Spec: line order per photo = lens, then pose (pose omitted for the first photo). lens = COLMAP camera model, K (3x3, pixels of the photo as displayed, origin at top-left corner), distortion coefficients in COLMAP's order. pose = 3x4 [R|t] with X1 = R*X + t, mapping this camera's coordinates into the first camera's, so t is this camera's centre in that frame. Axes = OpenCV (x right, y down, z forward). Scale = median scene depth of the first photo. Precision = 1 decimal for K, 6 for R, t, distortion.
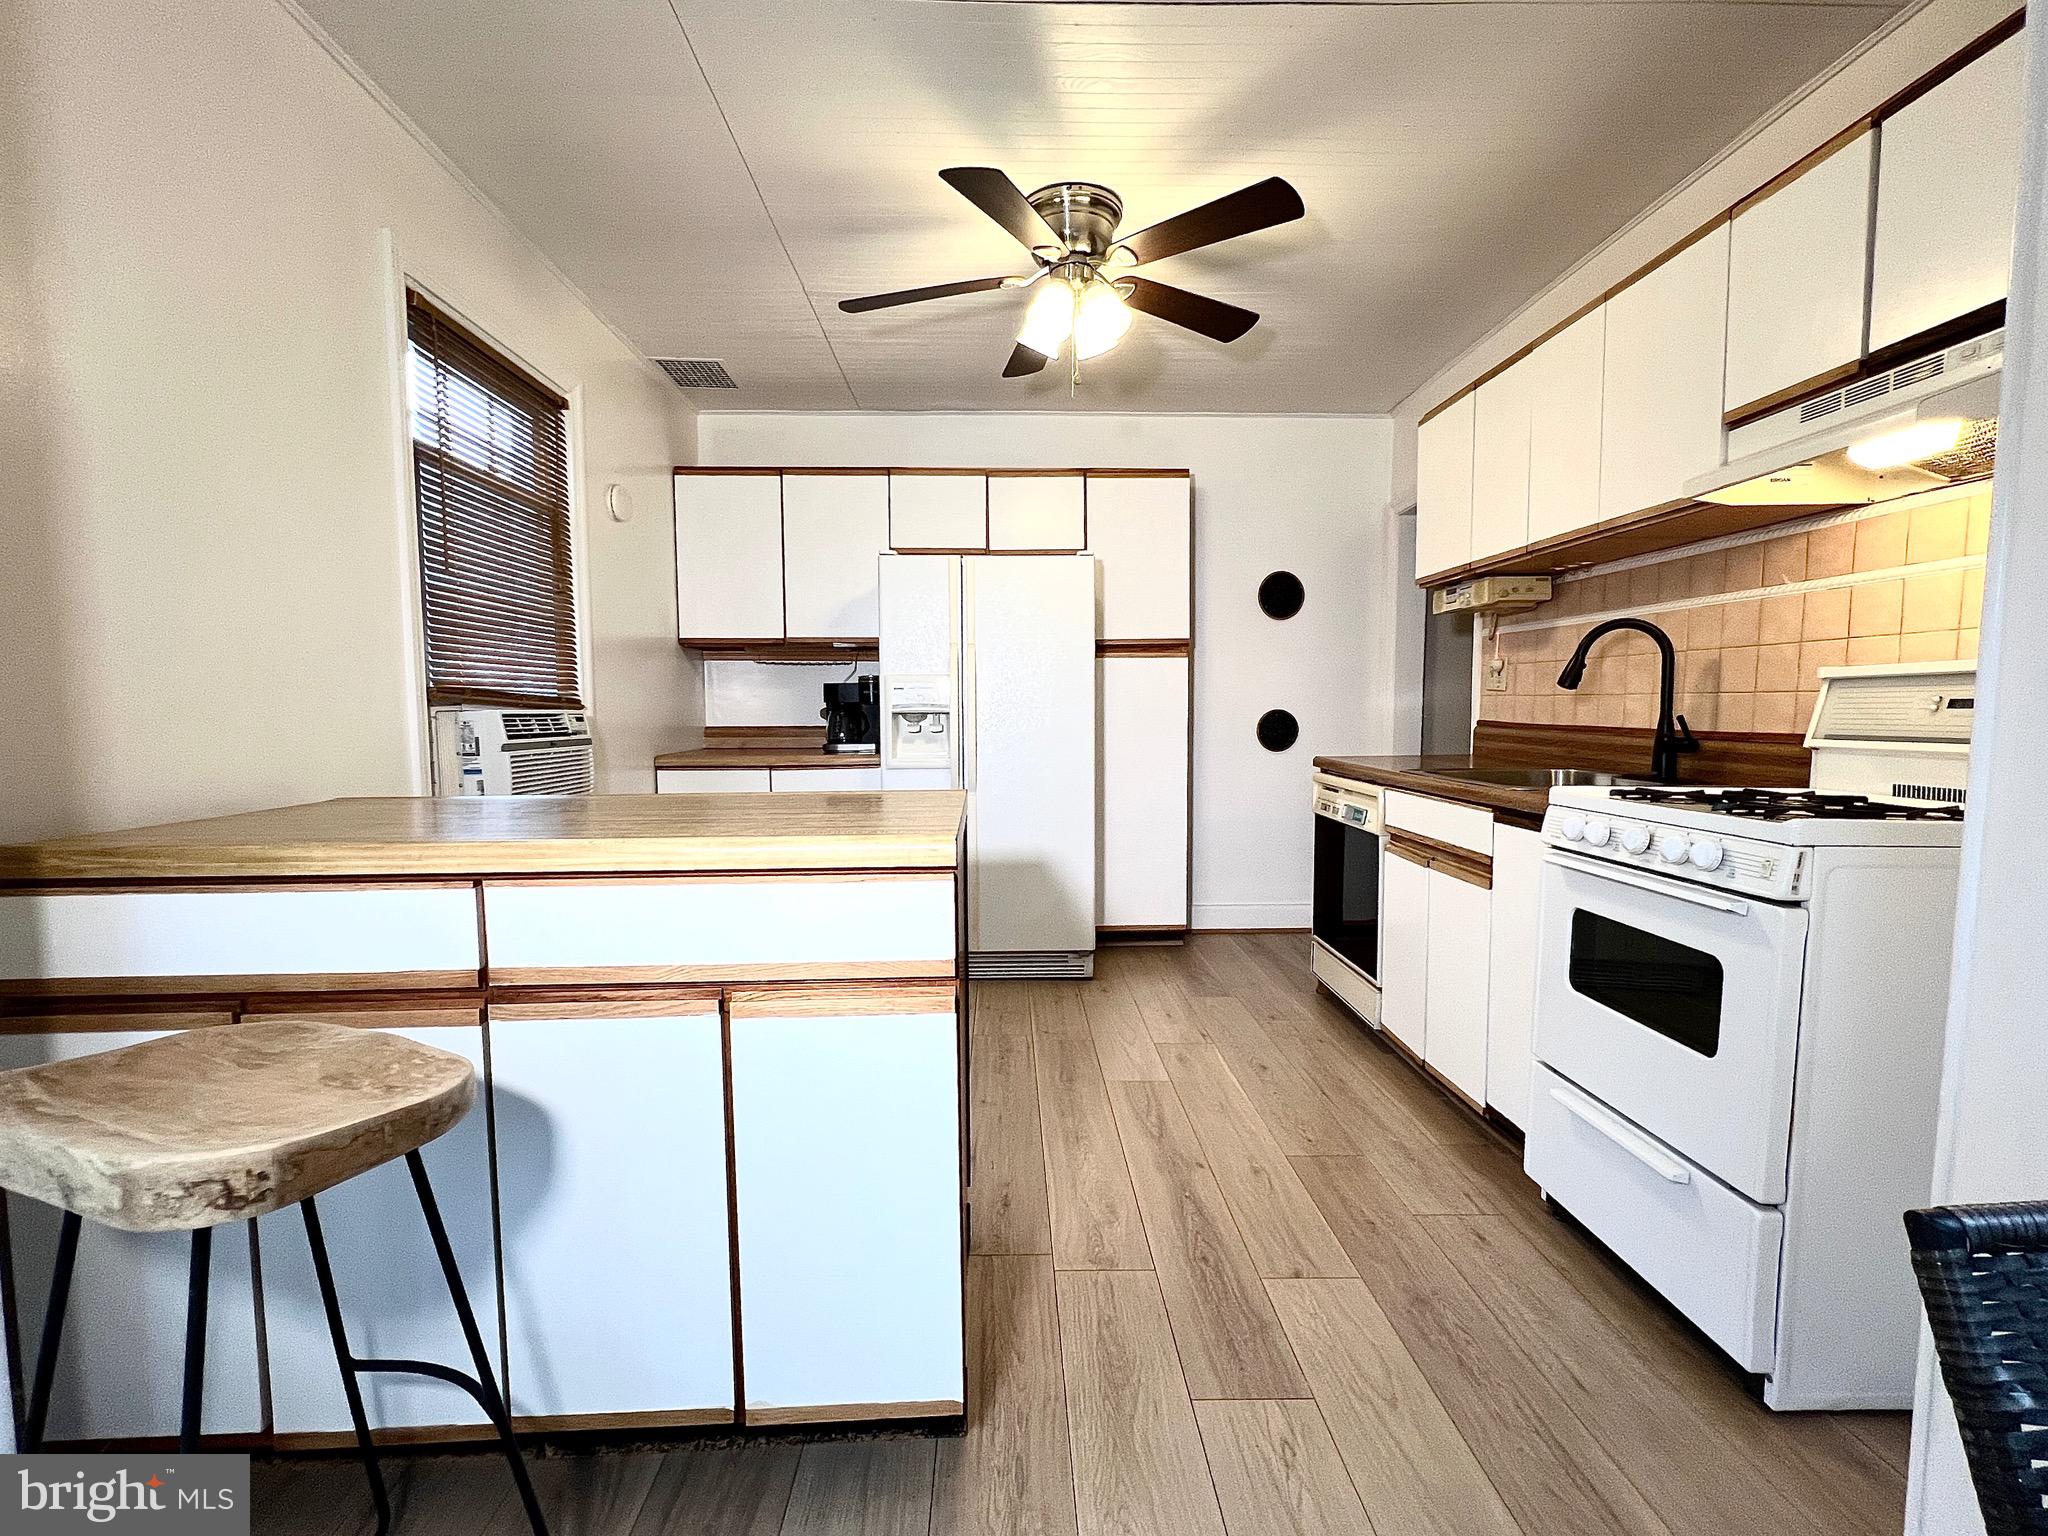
lens RADIAL K [[889.0, 0, 1029.2], [0, 889.0, 774.5], [0, 0, 1]] dist [0.000268, 0.000033]
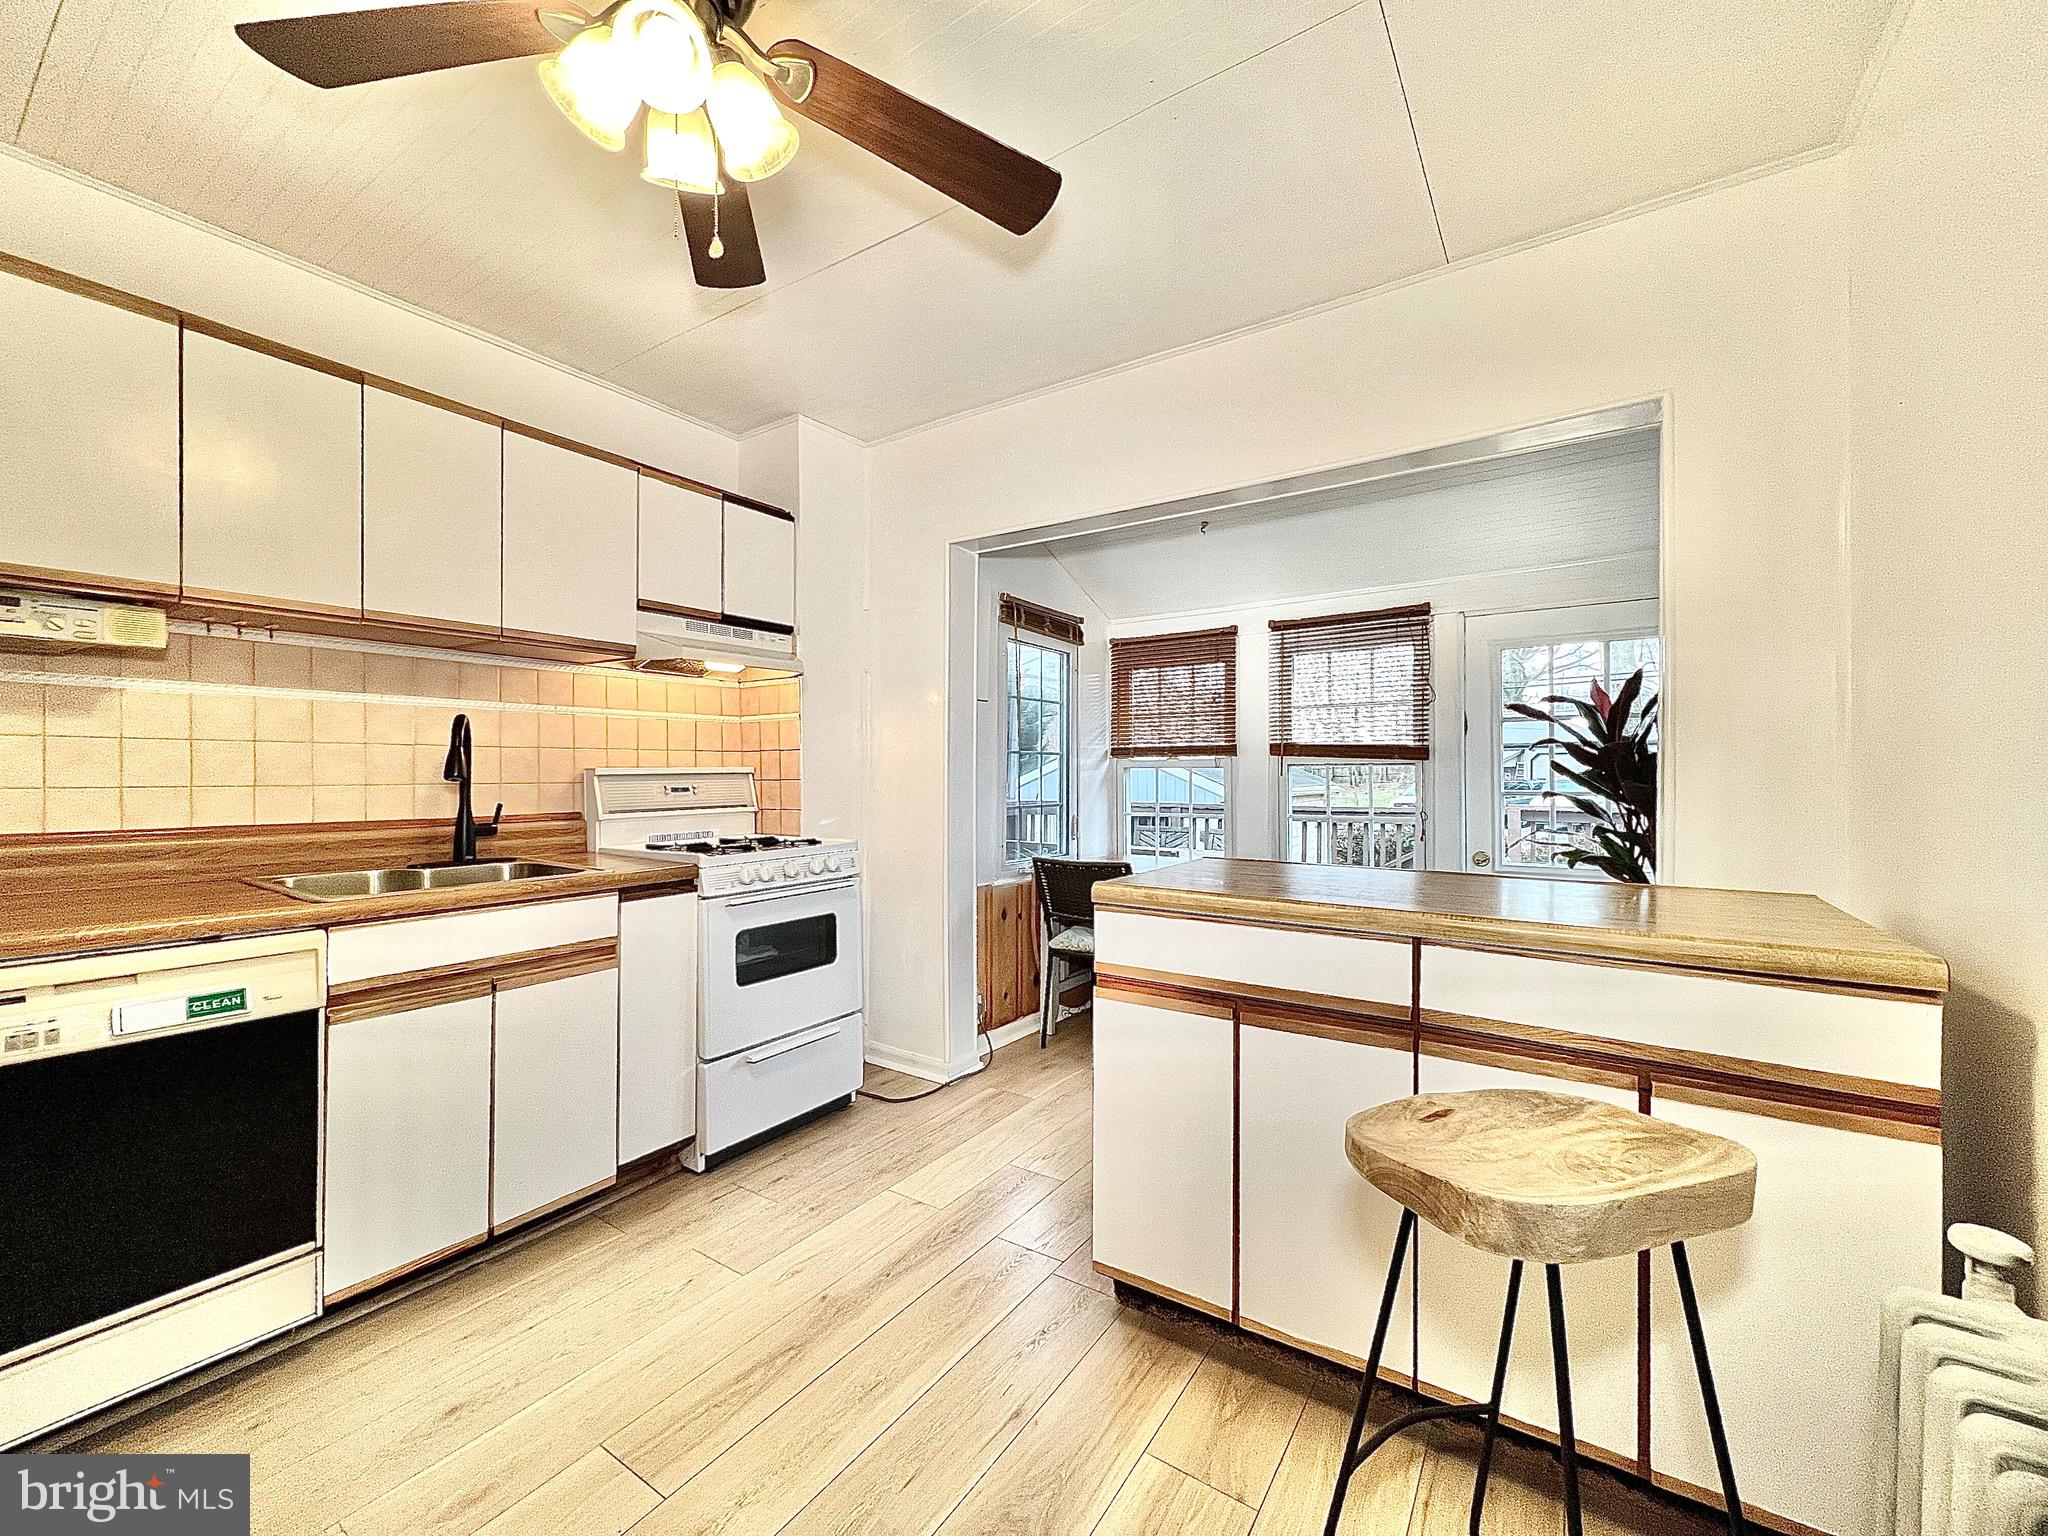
lens RADIAL K [[817.9, 0, 1026.4], [0, 817.9, 768.0], [0, 0, 1]] dist [-0.001486, 0.001470]
pose [[-0.810868, 0.005523, 0.585204, -0.474050], [0.048743, 0.997118, 0.058129, -0.146692], [-0.583196, 0.075660, -0.808800, 1.514466]]
